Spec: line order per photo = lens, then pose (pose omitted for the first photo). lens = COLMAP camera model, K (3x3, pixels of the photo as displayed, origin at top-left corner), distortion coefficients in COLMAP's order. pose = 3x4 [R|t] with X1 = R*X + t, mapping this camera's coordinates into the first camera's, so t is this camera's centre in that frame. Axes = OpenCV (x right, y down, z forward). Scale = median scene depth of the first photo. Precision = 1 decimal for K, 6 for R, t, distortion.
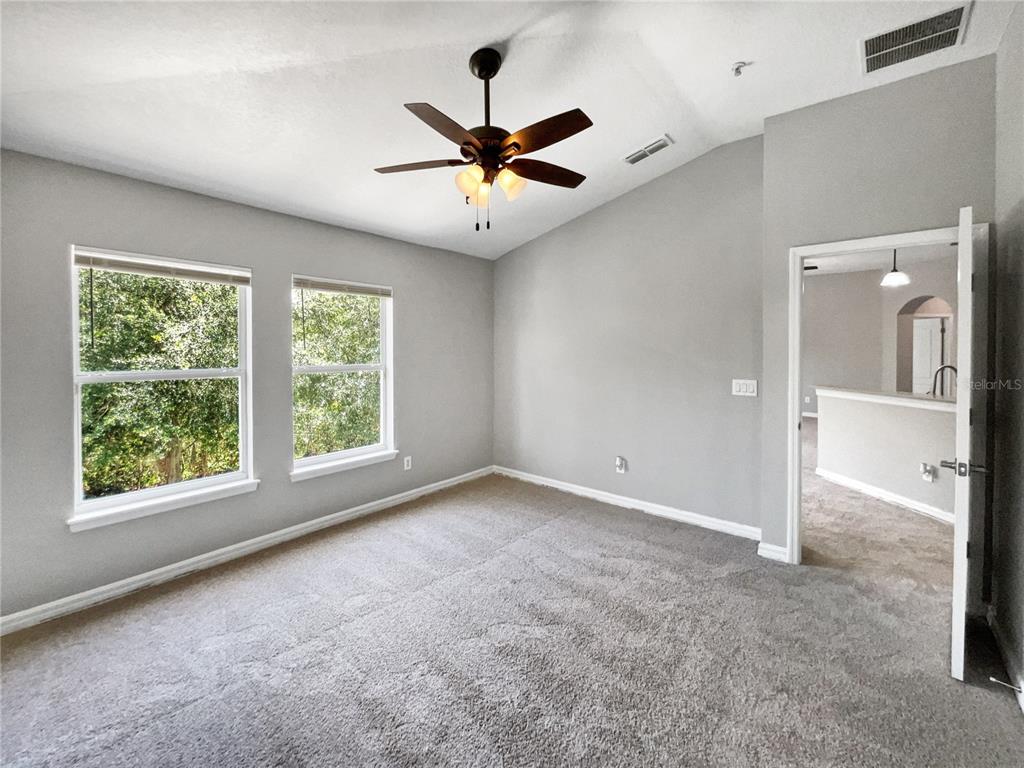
lens RADIAL K [[424.2, 0, 509.1], [0, 424.2, 361.8], [0, 0, 1]] dist [-0.000060, 0.000621]
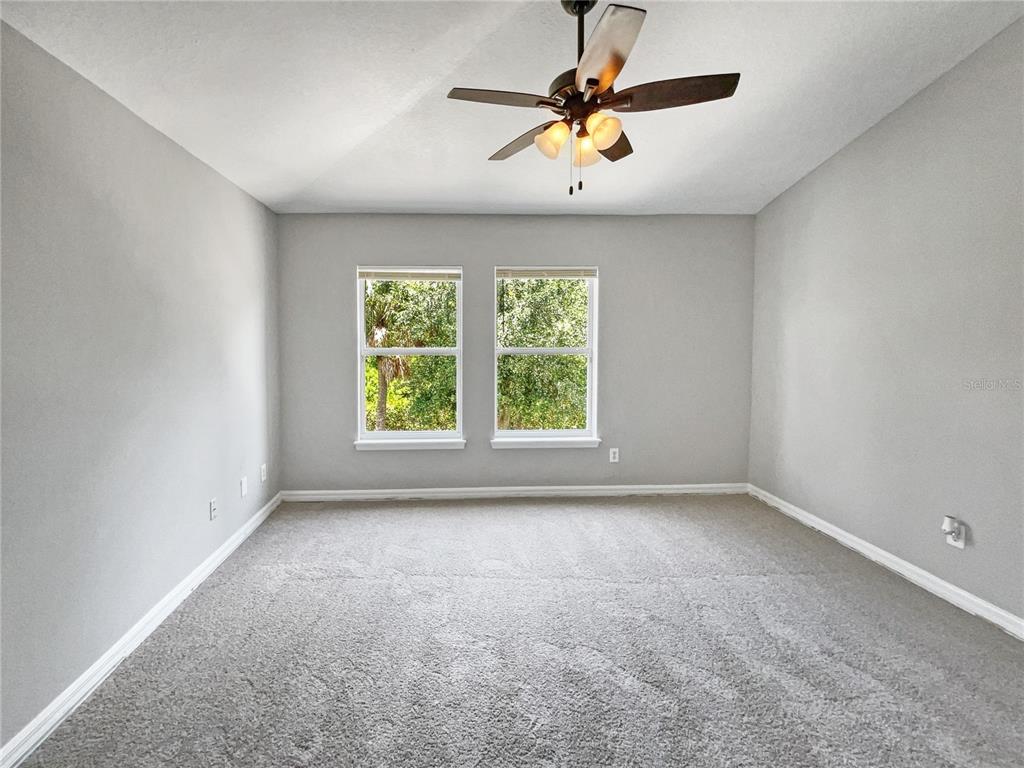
lens RADIAL K [[439.3, 0, 474.7], [0, 439.3, 355.4], [0, 0, 1]] dist [0.001078, 0.001579]
pose [[0.678353, 0.029778, -0.734133, 0.347005], [-0.017839, 0.999551, 0.024061, 0.004711], [0.734520, -0.003226, 0.678580, 0.170794]]
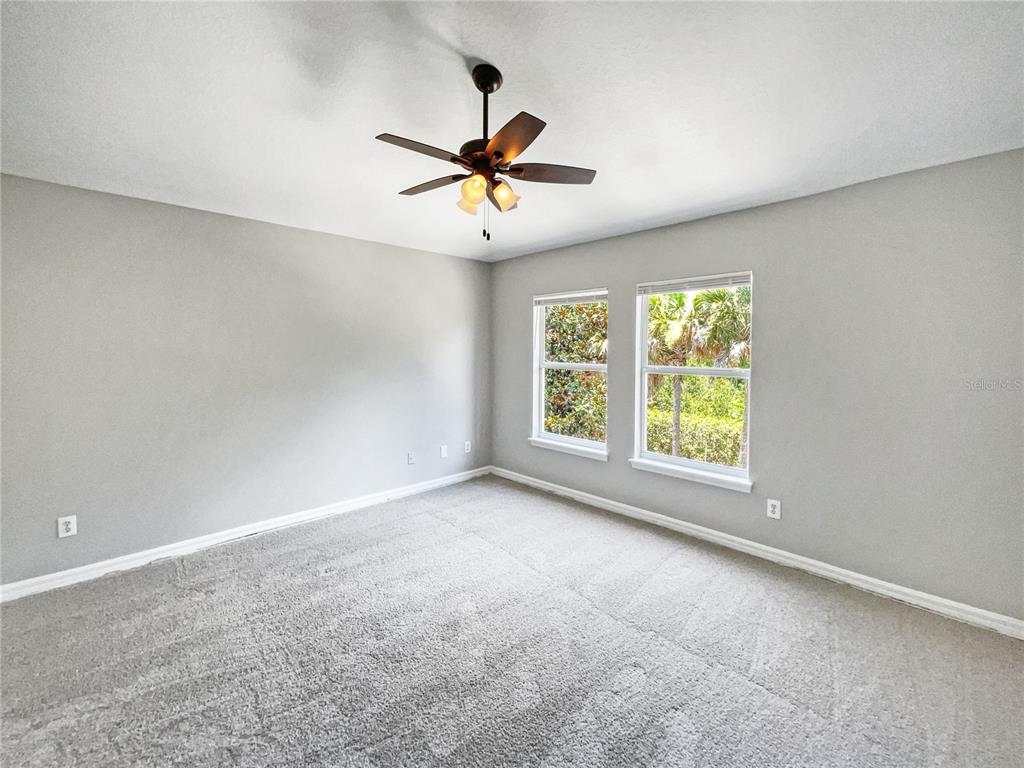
lens RADIAL K [[445.7, 0, 511.5], [0, 445.7, 366.7], [0, 0, 1]] dist [0.000654, 0.000447]
pose [[-0.113495, 0.038080, -0.992809, 0.760275], [-0.030358, 0.998666, 0.041775, -0.027982], [0.993075, 0.034881, -0.112187, 0.869982]]
